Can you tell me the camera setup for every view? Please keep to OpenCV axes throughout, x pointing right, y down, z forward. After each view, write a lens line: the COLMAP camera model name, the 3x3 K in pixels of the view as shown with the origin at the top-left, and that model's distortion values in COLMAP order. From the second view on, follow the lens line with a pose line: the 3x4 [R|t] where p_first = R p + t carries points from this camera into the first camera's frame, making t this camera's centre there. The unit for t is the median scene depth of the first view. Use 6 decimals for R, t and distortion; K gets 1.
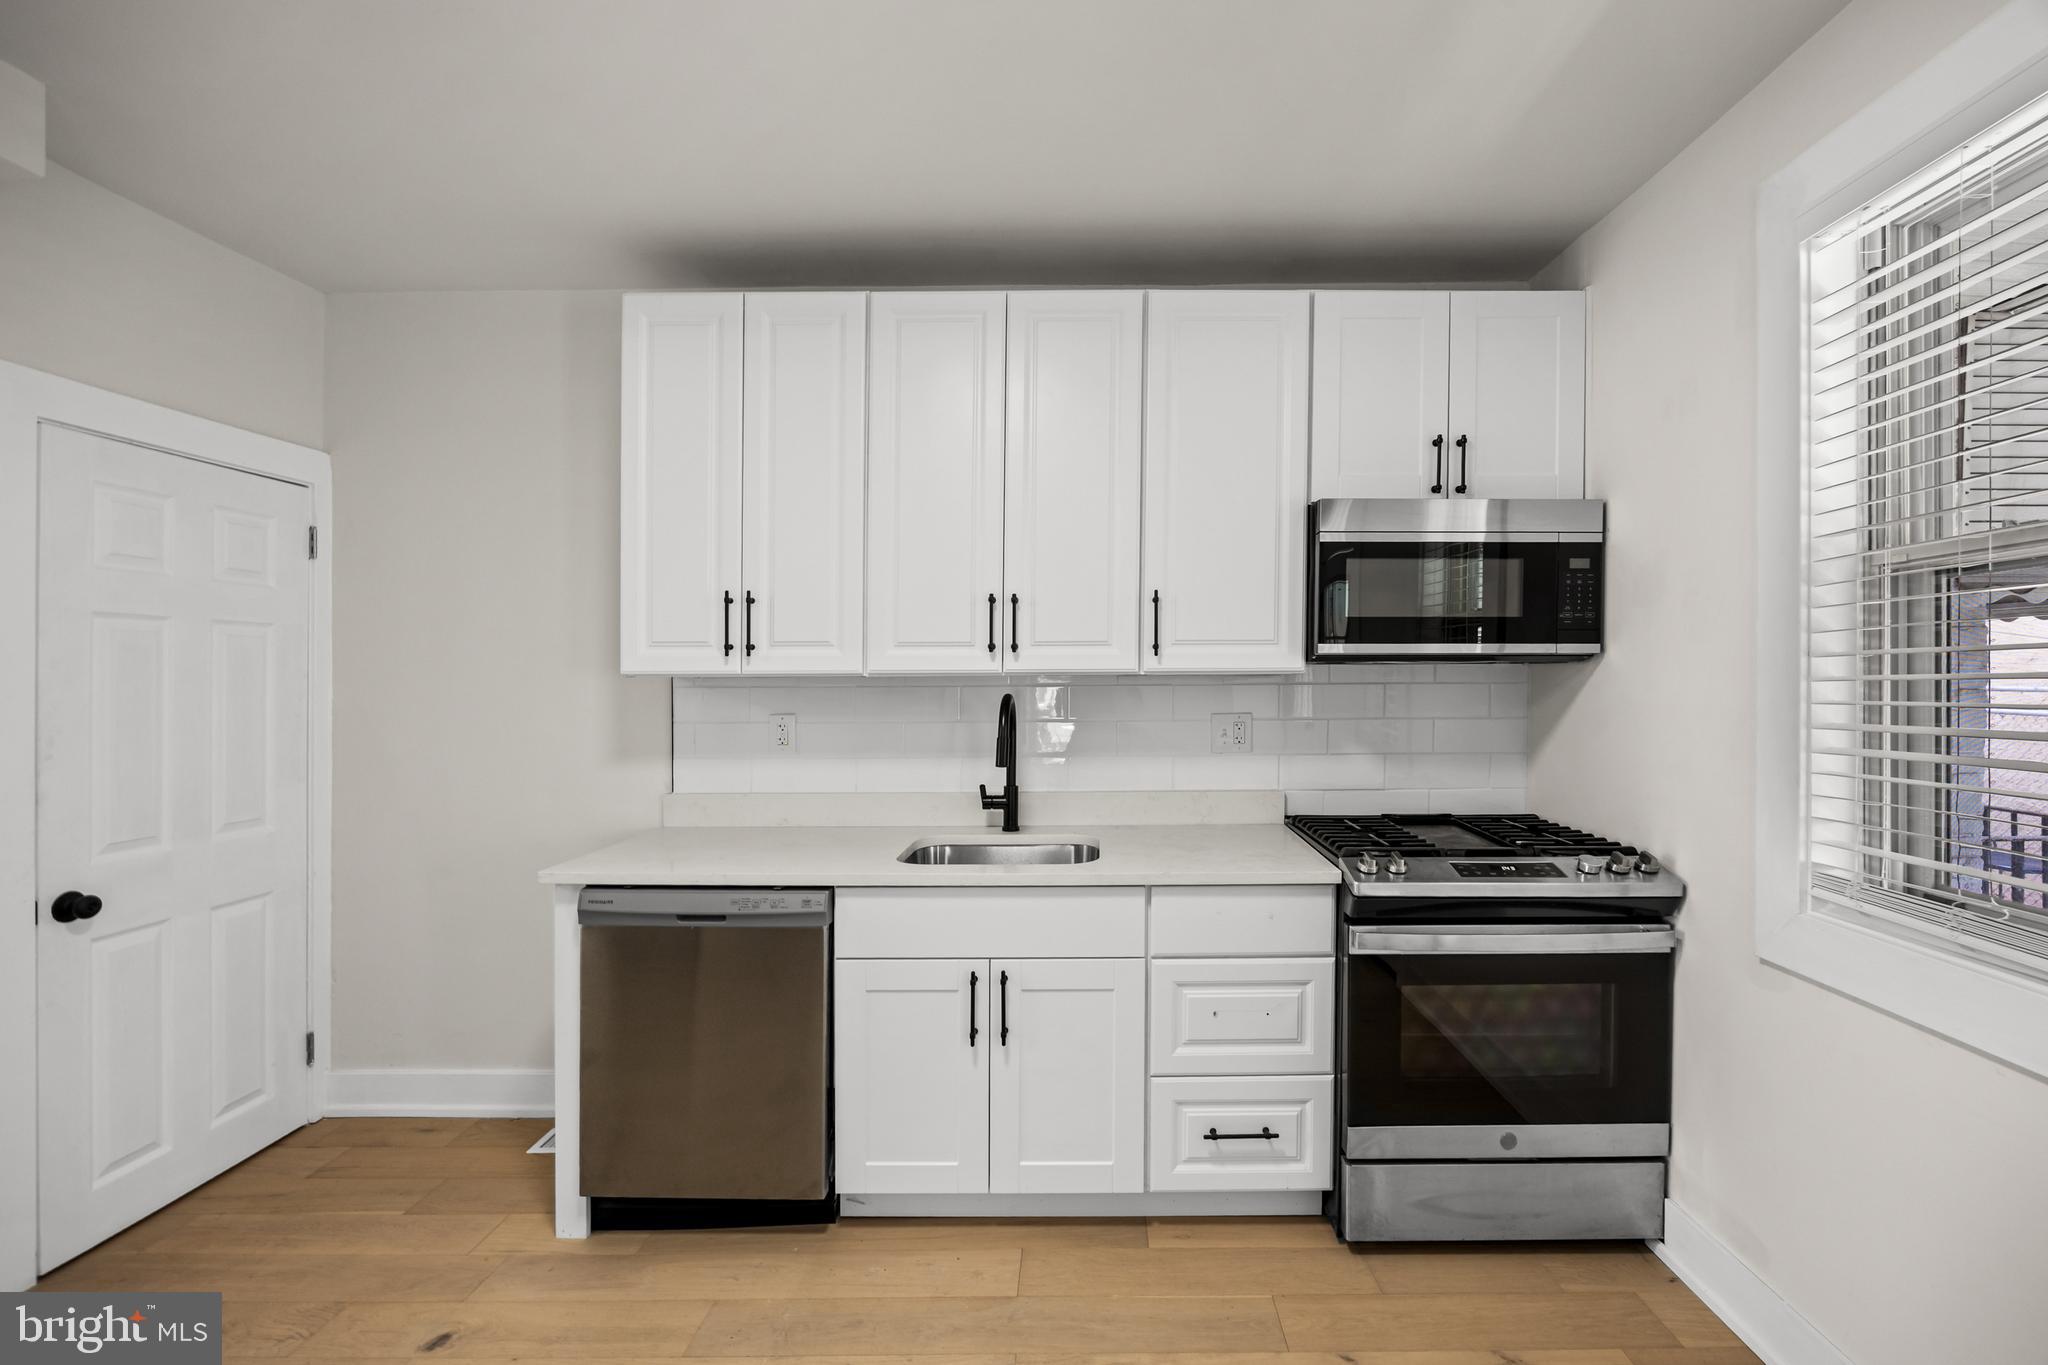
lens RADIAL K [[885.8, 0, 1104.0], [0, 885.8, 692.2], [0, 0, 1]] dist [-0.015747, -0.000063]
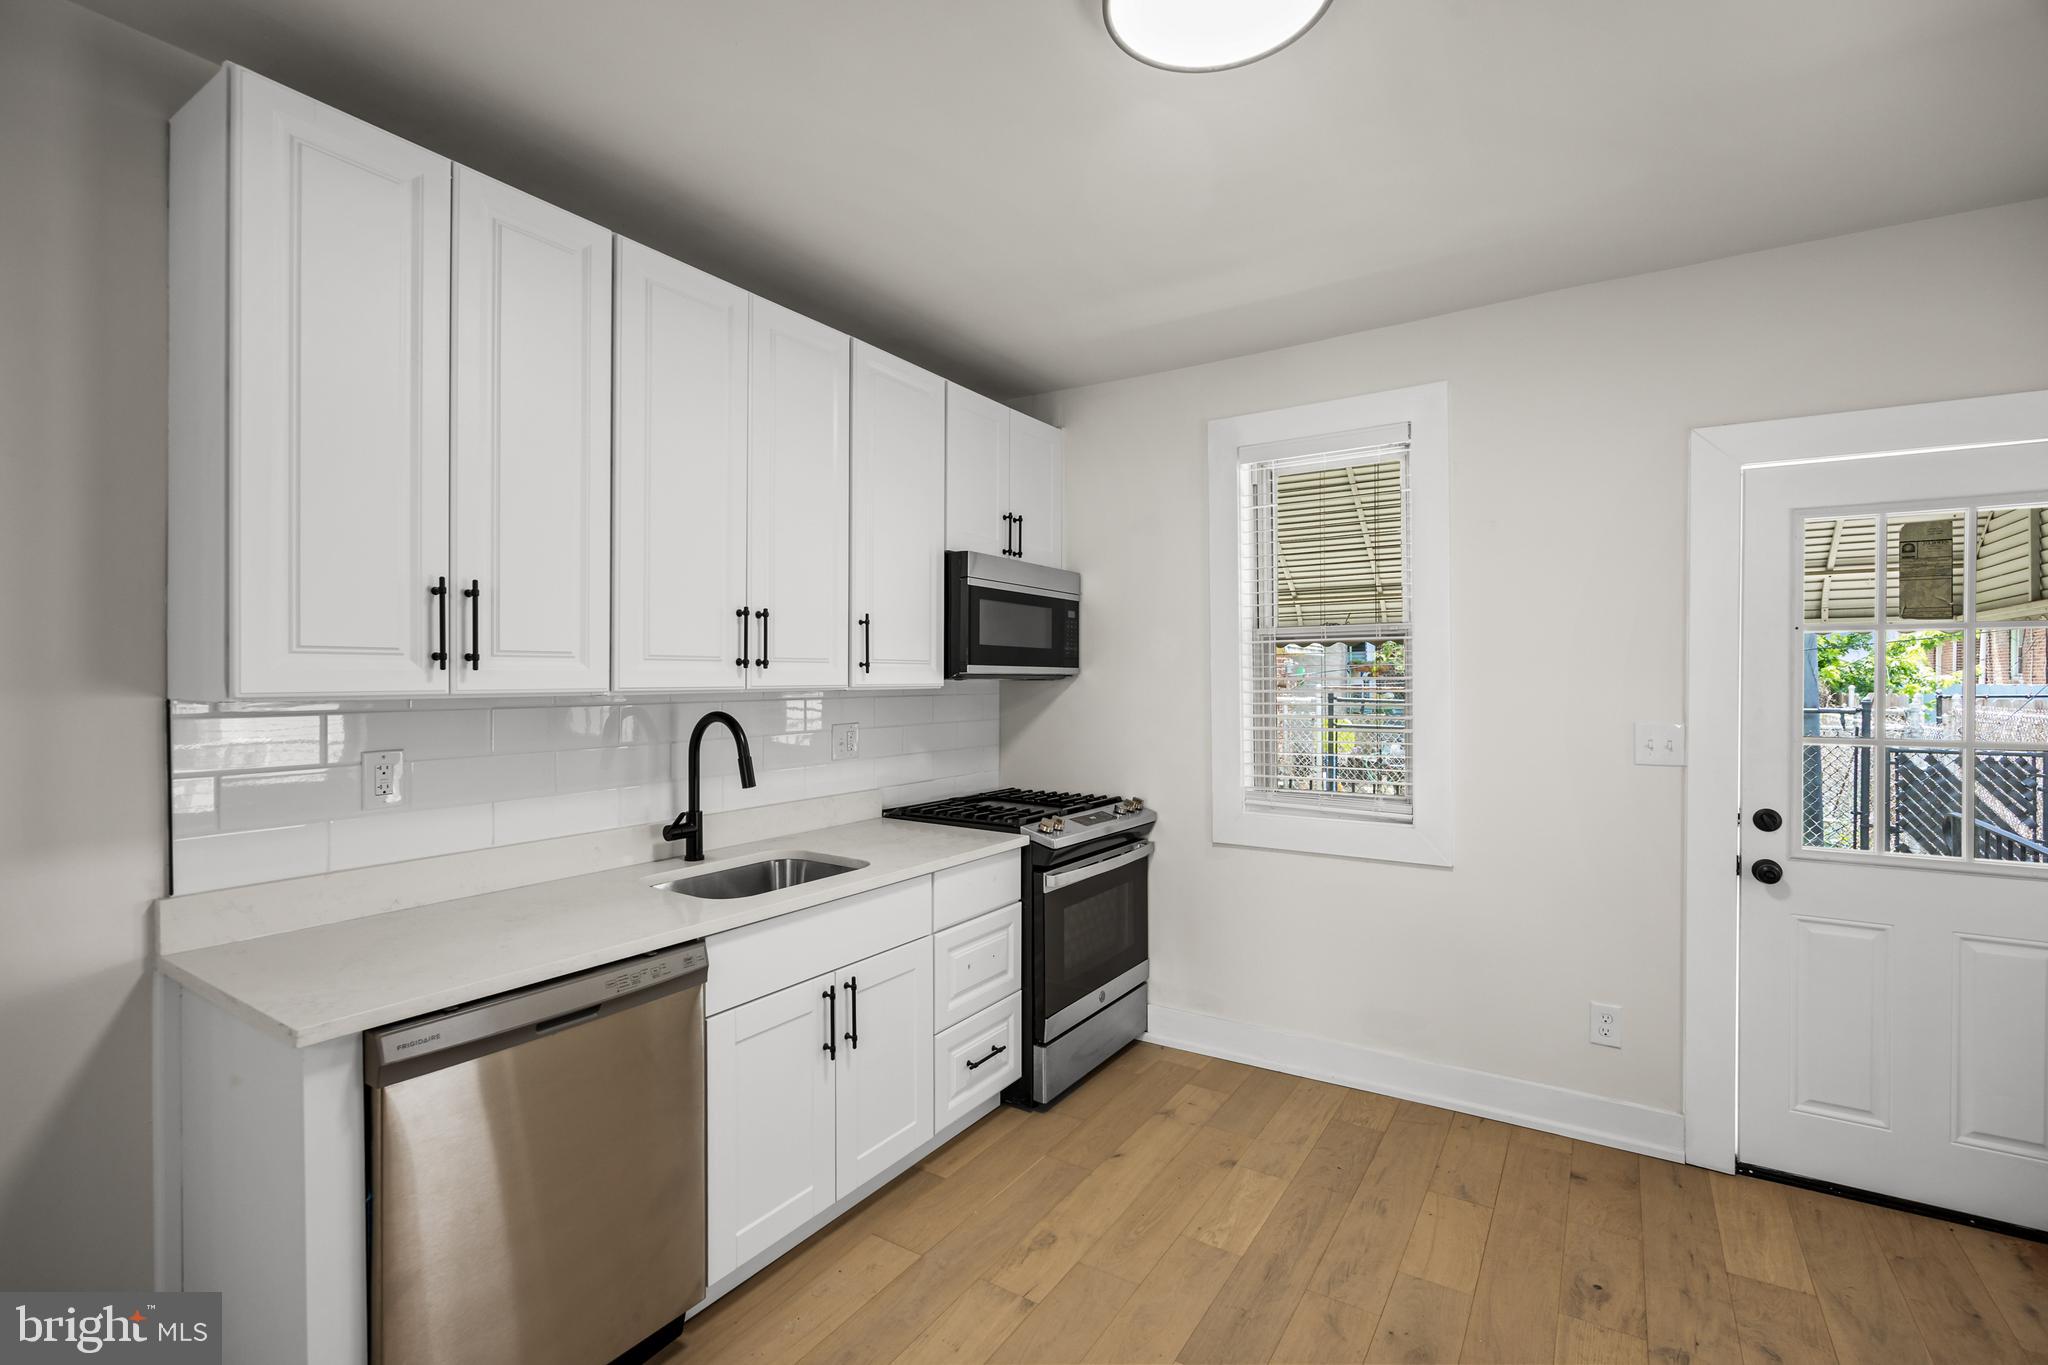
lens RADIAL K [[912.3, 0, 1037.0], [0, 912.3, 699.2], [0, 0, 1]] dist [0.000535, 0.000385]
pose [[0.540724, -0.016537, 0.841038, -0.877430], [0.013558, 0.999848, 0.010943, -0.020536], [-0.841091, 0.005485, 0.540866, 0.229508]]
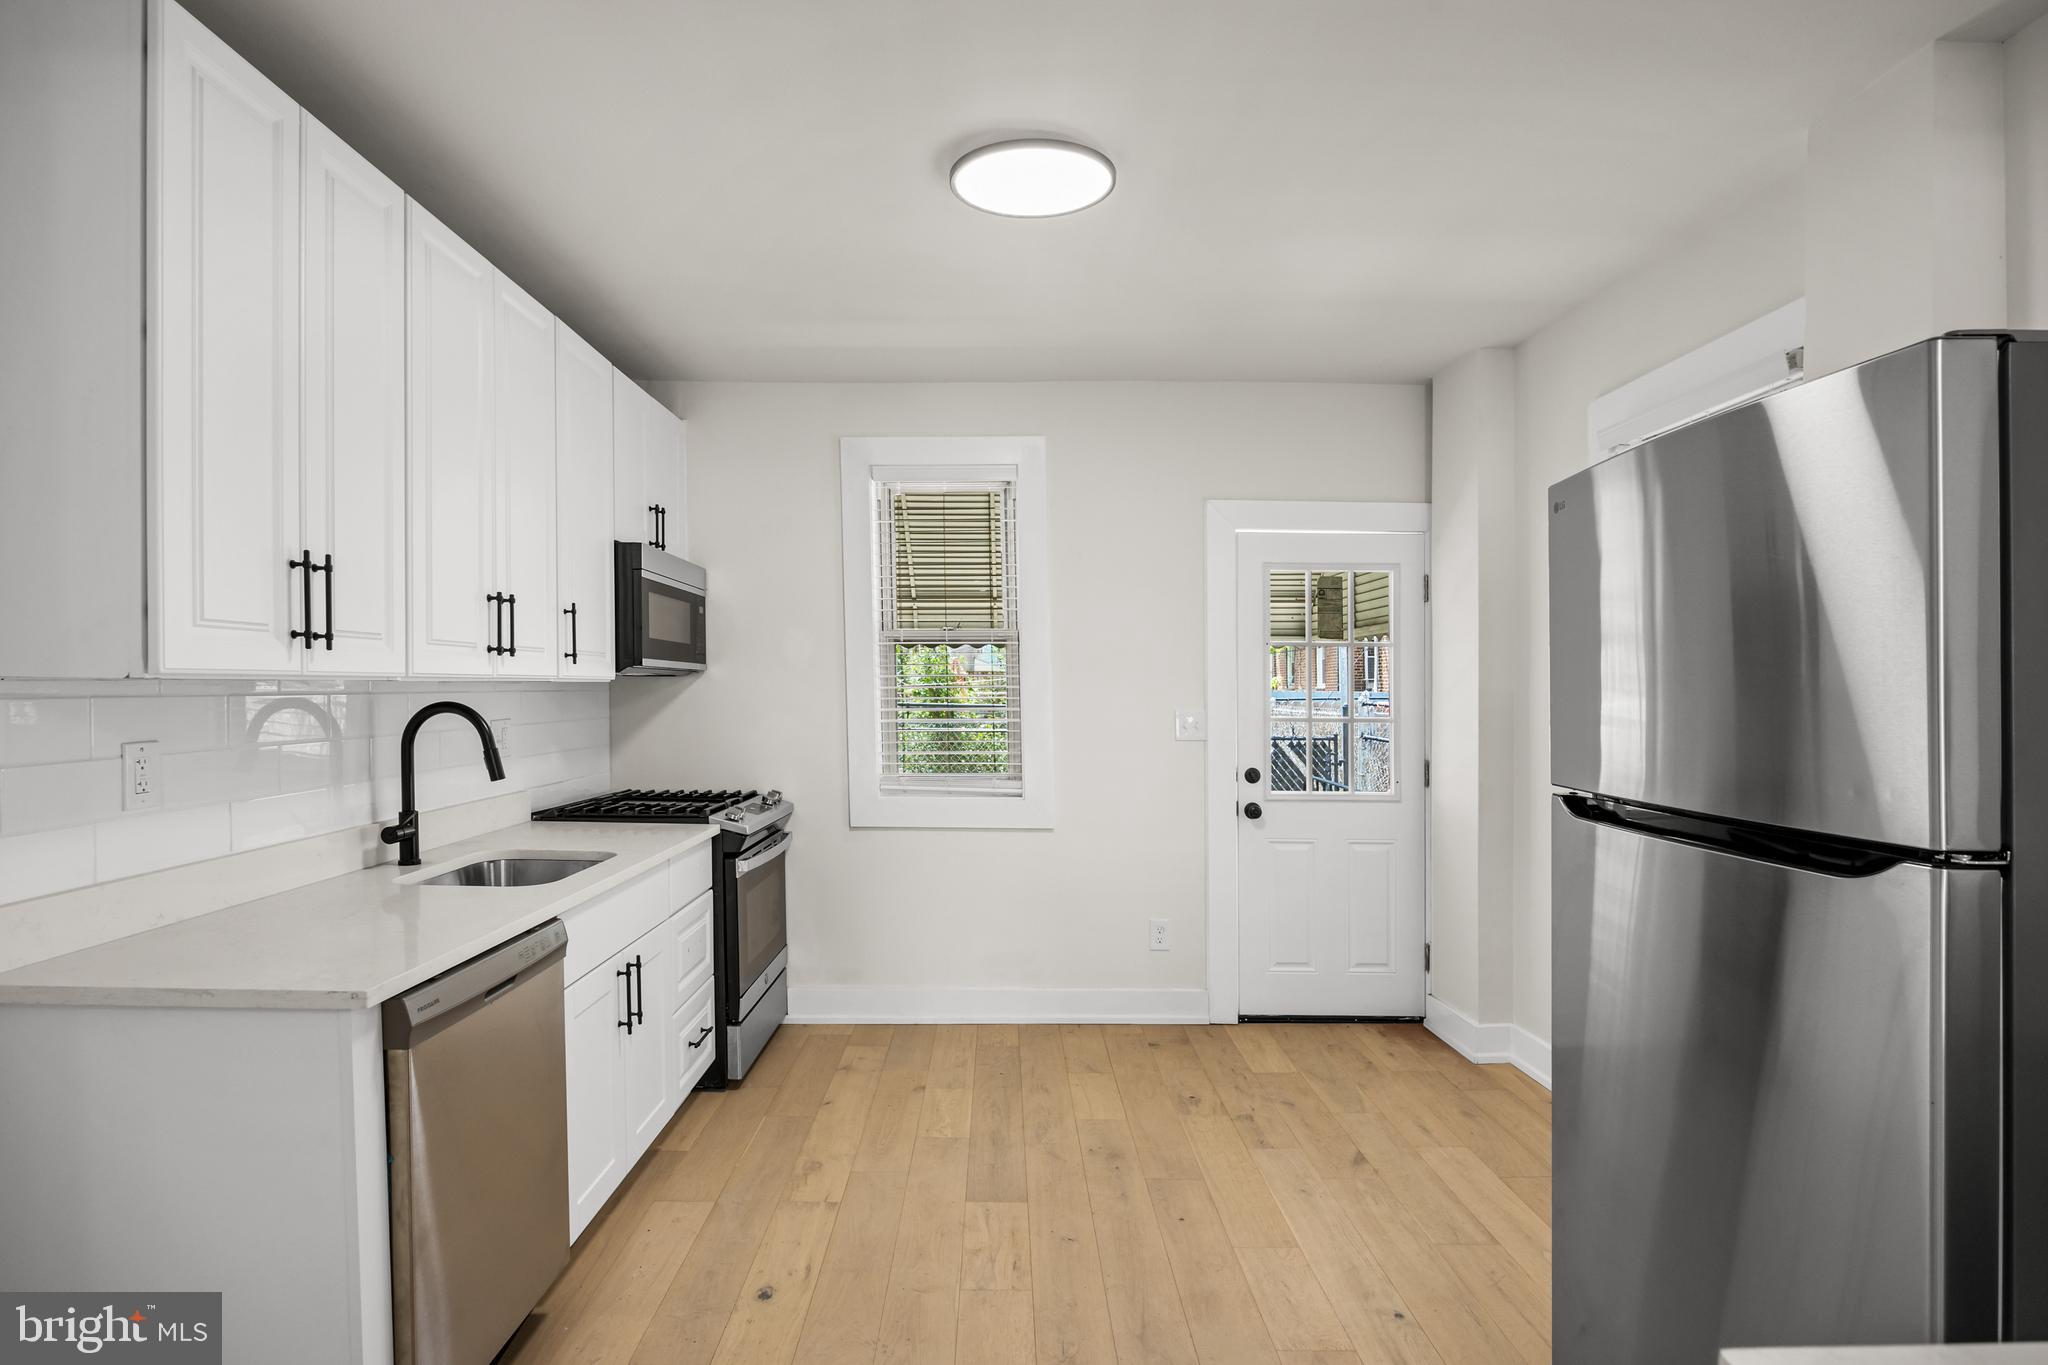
lens RADIAL K [[1056.9, 0, 994.1], [0, 1056.9, 703.9], [0, 0, 1]] dist [-0.005122, 0.001692]
pose [[0.013256, -0.012517, 0.999834, -1.364368], [0.013041, 0.999839, 0.012344, -0.002328], [-0.999827, 0.012876, 0.013417, 0.532324]]
